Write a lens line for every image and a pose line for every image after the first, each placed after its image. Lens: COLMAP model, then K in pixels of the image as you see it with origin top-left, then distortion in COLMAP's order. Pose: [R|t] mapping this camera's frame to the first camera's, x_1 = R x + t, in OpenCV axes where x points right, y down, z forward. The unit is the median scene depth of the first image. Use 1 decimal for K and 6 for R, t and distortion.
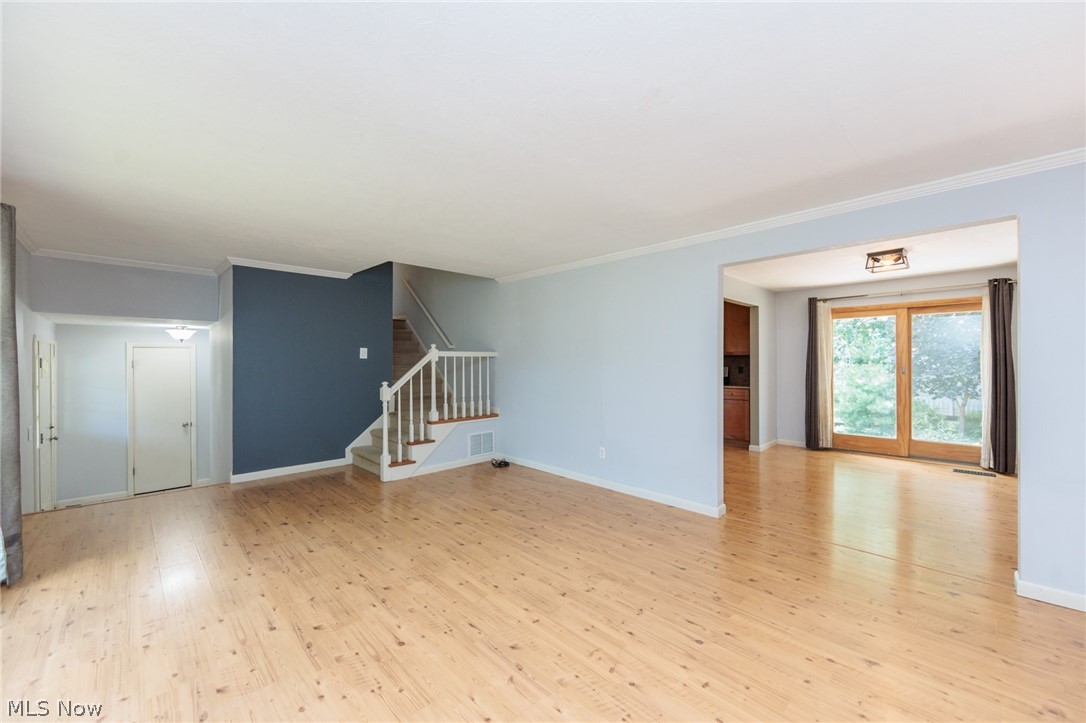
lens RADIAL K [[403.1, 0, 555.8], [0, 403.1, 360.9], [0, 0, 1]] dist [-0.000388, -0.000109]
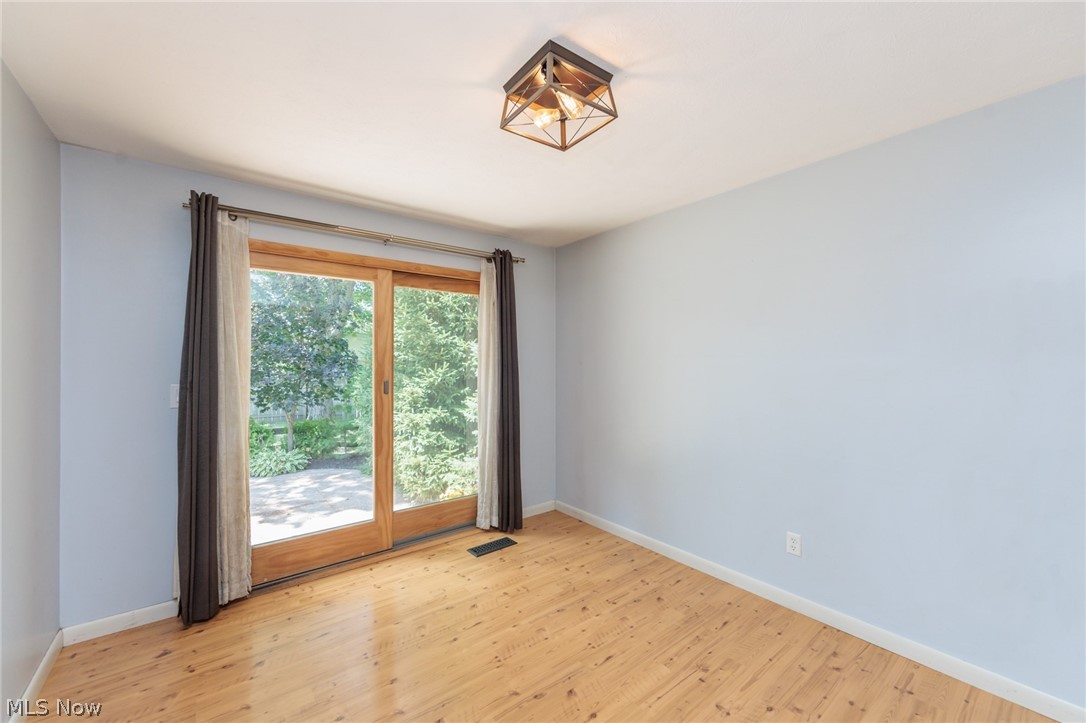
lens RADIAL K [[417.3, 0, 540.0], [0, 417.3, 360.1], [0, 0, 1]] dist [-0.000030, -0.000035]
pose [[0.135974, 0.011984, 0.990640, 0.383122], [0.002662, 0.999919, -0.012461, -0.005177], [-0.990709, 0.004332, 0.135931, 0.805665]]
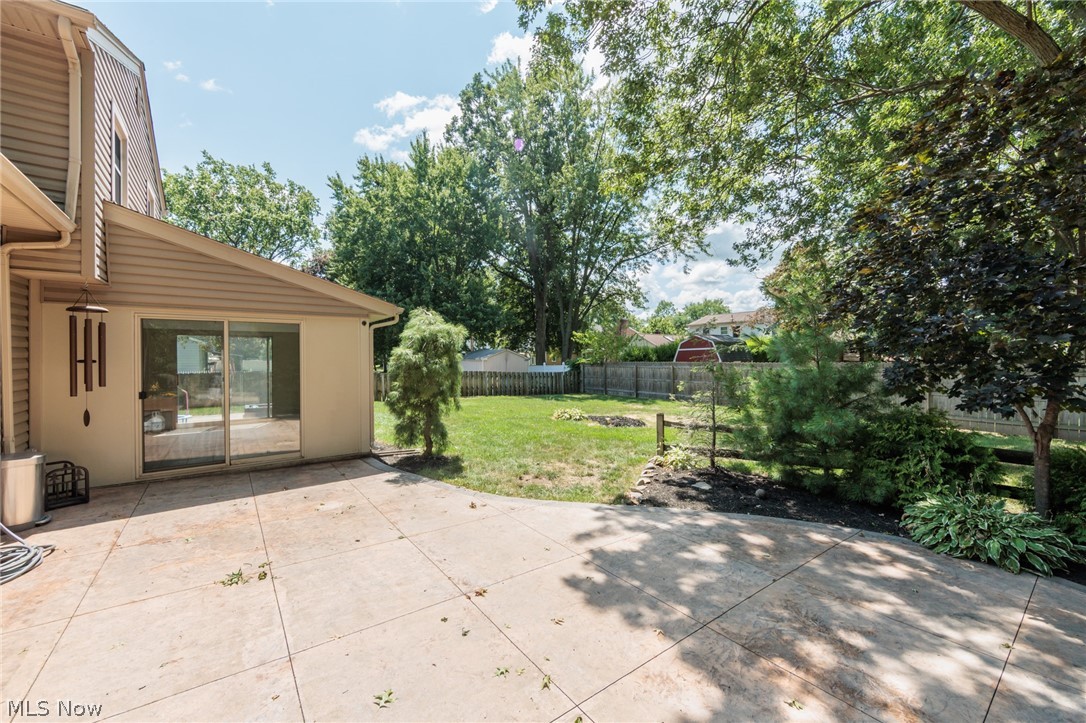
lens RADIAL K [[417.3, 0, 540.0], [0, 417.3, 360.1], [0, 0, 1]] dist [-0.000030, -0.000035]
pose [[0.991750, 0.002116, -0.128172, 1.501339], [-0.002107, 0.999998, 0.000207, 0.121137], [0.128172, 0.000065, 0.991752, 1.398030]]
